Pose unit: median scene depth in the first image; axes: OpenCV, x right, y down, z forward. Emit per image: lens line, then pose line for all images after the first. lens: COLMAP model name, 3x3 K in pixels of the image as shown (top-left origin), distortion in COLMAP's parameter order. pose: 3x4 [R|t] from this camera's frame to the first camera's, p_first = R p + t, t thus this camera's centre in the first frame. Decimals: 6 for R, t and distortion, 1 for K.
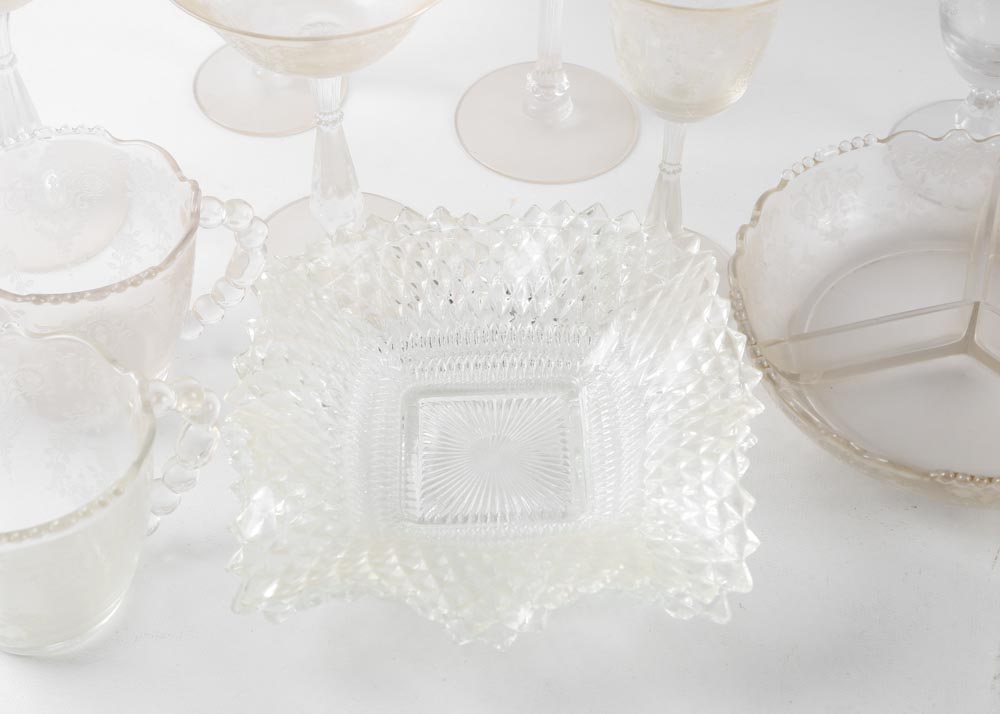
lens RADIAL K [[1800.0, 0, 497.9], [0, 1800.0, 355.6], [0, 0, 1]] dist [0.085537, 0.000000]
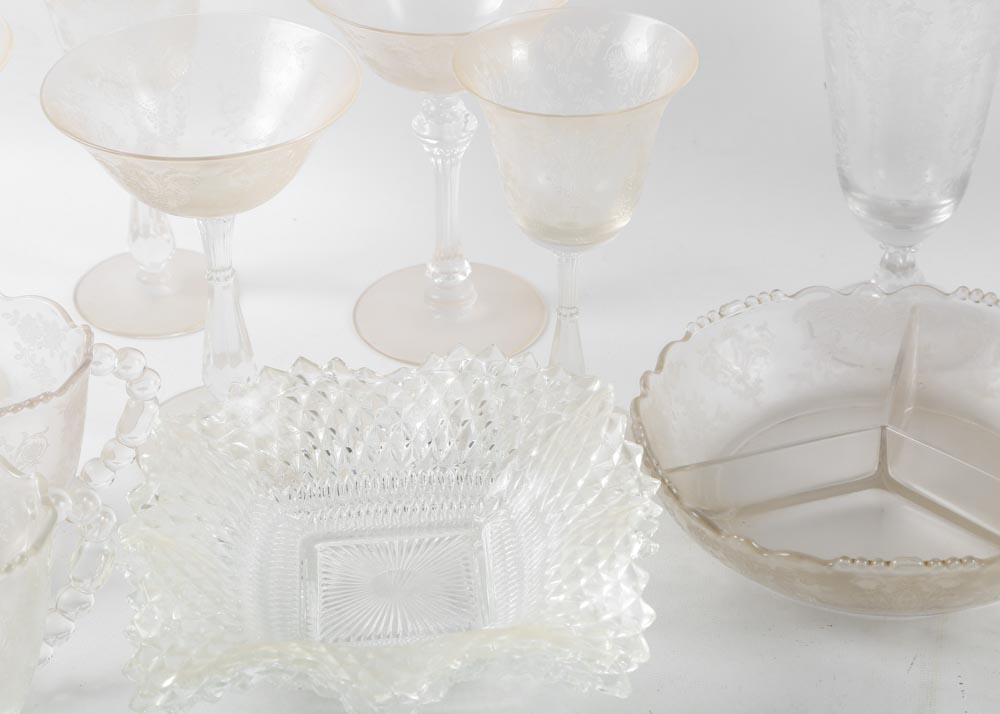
lens RADIAL K [[2726.9, 0, 501.6], [0, 2726.9, 341.6], [0, 0, 1]] dist [0.316449, 0.000000]
pose [[0.999103, -0.038066, 0.018570, 0.031439], [0.041566, 0.965431, -0.257323, 0.299785], [-0.008133, 0.257863, 0.966147, -0.449495]]
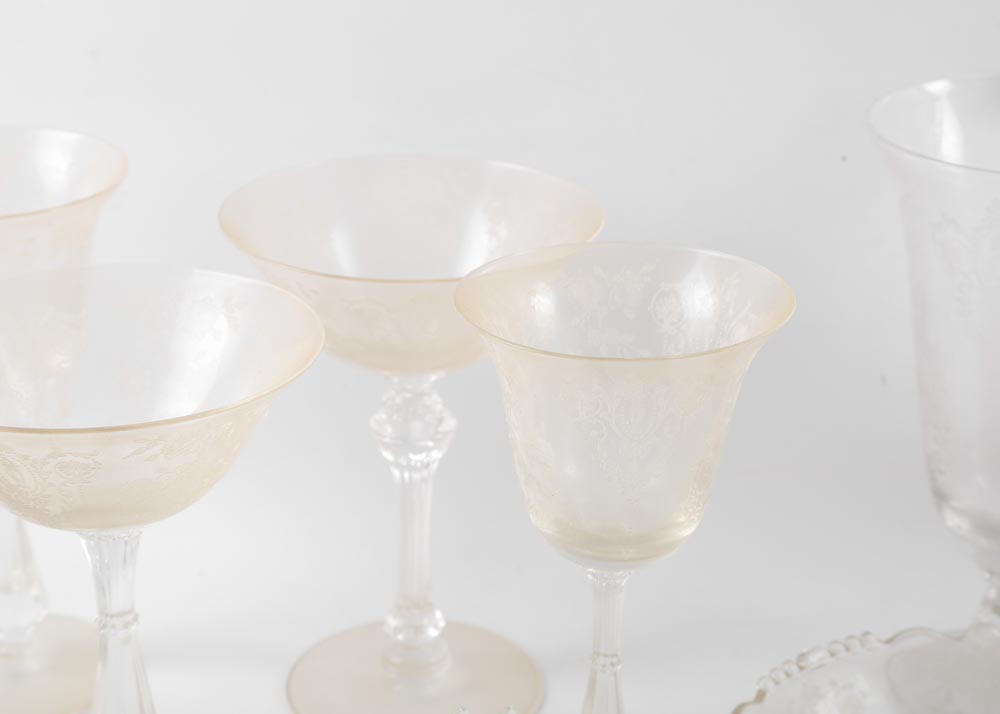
lens RADIAL K [[2357.5, 0, 503.9], [0, 2357.5, 322.1], [0, 0, 1]] dist [0.210812, 0.000000]
pose [[0.992768, -0.045665, 0.111028, -0.042435], [0.089967, 0.895344, -0.436194, 0.182619], [-0.079490, 0.443028, 0.892977, 0.110964]]
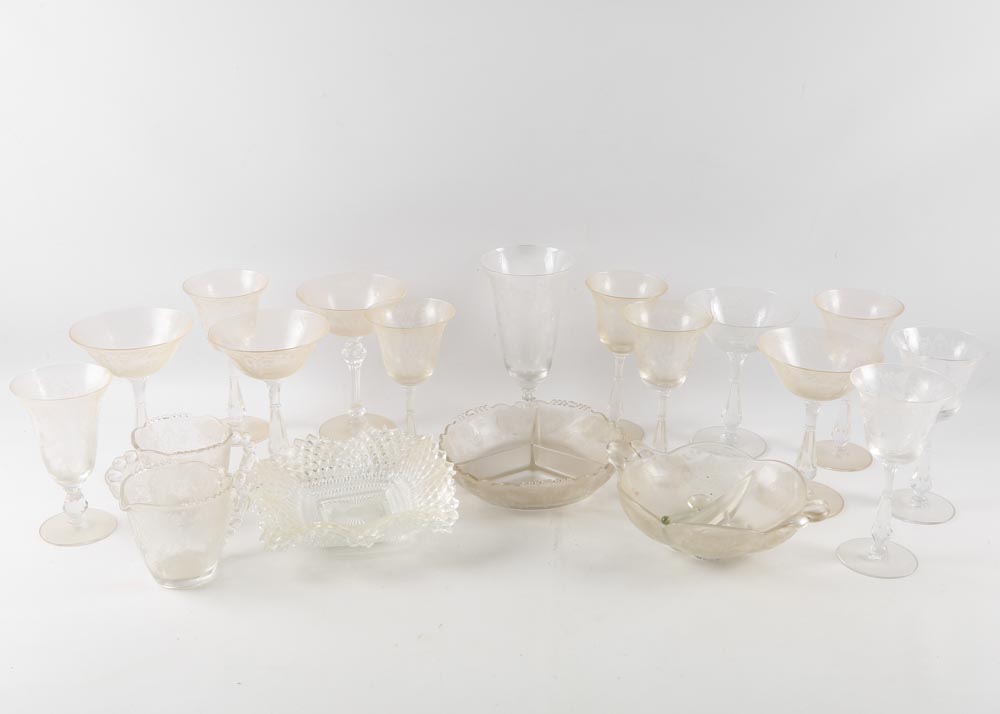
lens RADIAL K [[1304.9, 0, 497.3], [0, 1304.9, 354.7], [0, 0, 1]] dist [0.055751, 0.000000]
pose [[0.978896, -0.088120, 0.184384, -0.122480], [0.158369, 0.897352, -0.411922, 0.624367], [-0.129159, 0.432429, 0.892369, -0.740329]]
